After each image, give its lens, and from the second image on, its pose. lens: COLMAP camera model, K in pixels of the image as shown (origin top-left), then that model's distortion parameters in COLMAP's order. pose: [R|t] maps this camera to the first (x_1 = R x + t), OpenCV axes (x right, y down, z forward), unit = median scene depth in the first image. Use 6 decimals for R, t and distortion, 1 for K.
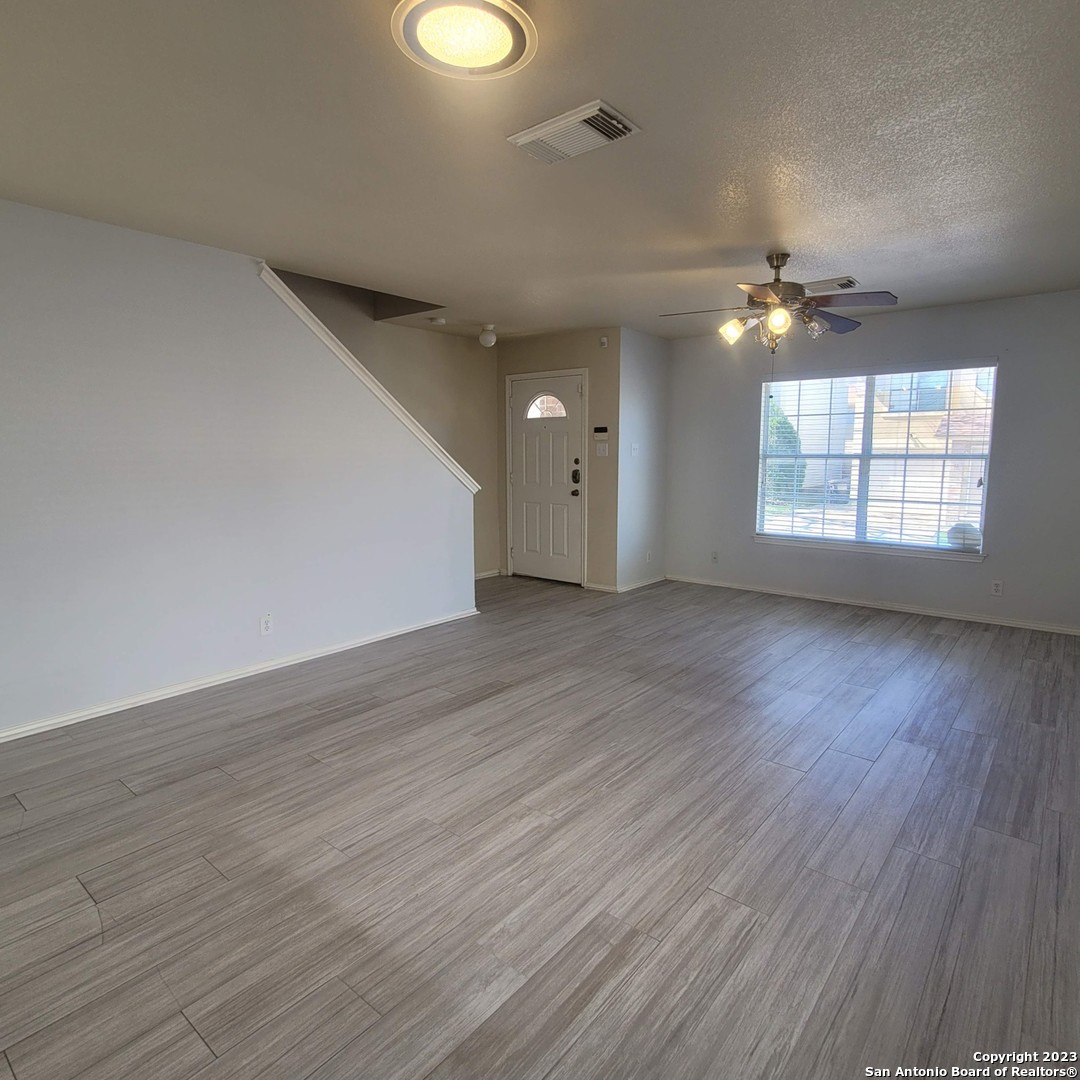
lens RADIAL K [[644.8, 0, 555.2], [0, 644.8, 530.9], [0, 0, 1]] dist [0.006552, -0.010047]
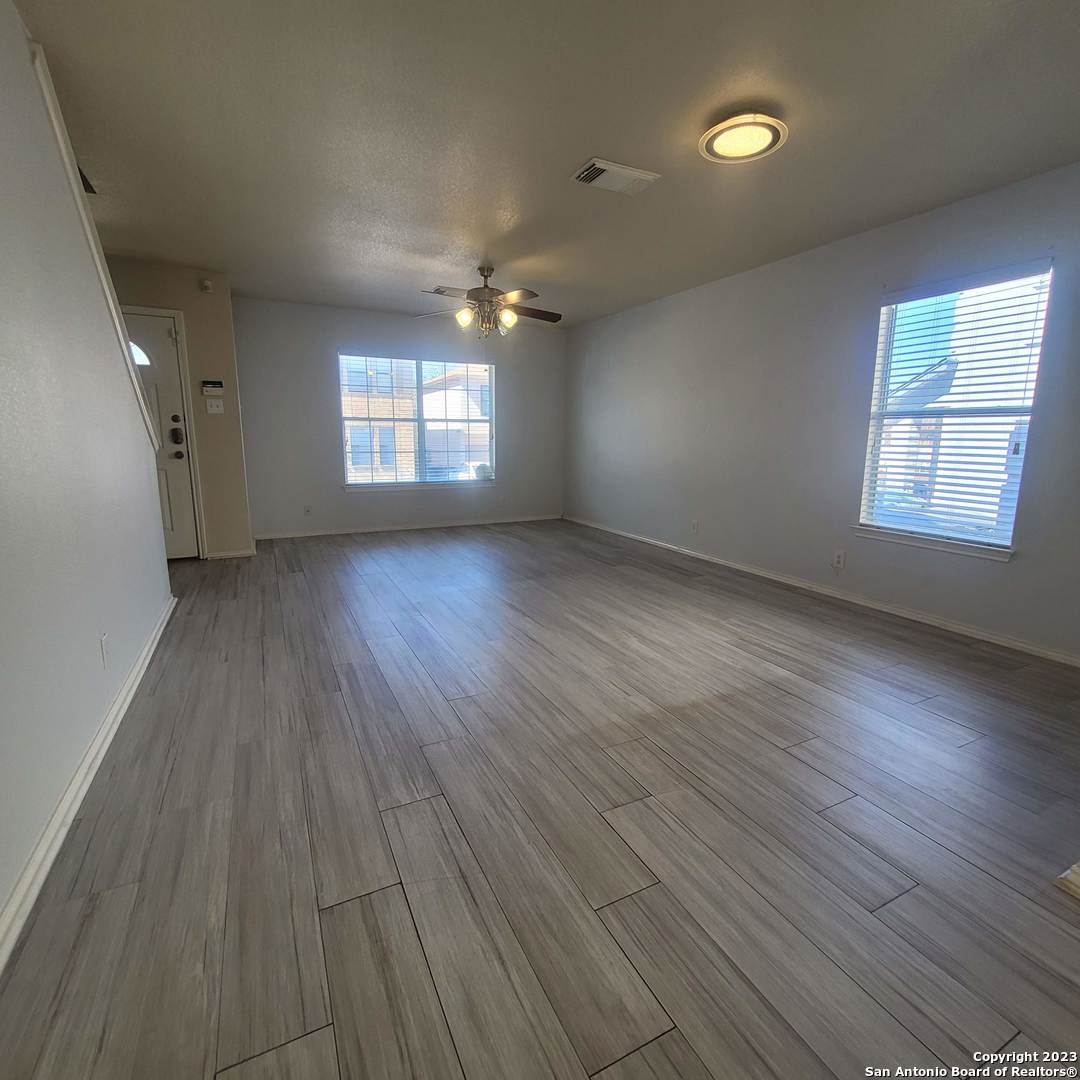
lens RADIAL K [[565.1, 0, 544.7], [0, 565.1, 540.5], [0, 0, 1]] dist [0.001945, -0.001638]
pose [[0.408248, -0.164365, 0.897952, -0.981479], [0.103551, 0.985646, 0.133338, 0.009805], [-0.906979, 0.038549, 0.419409, 0.470933]]
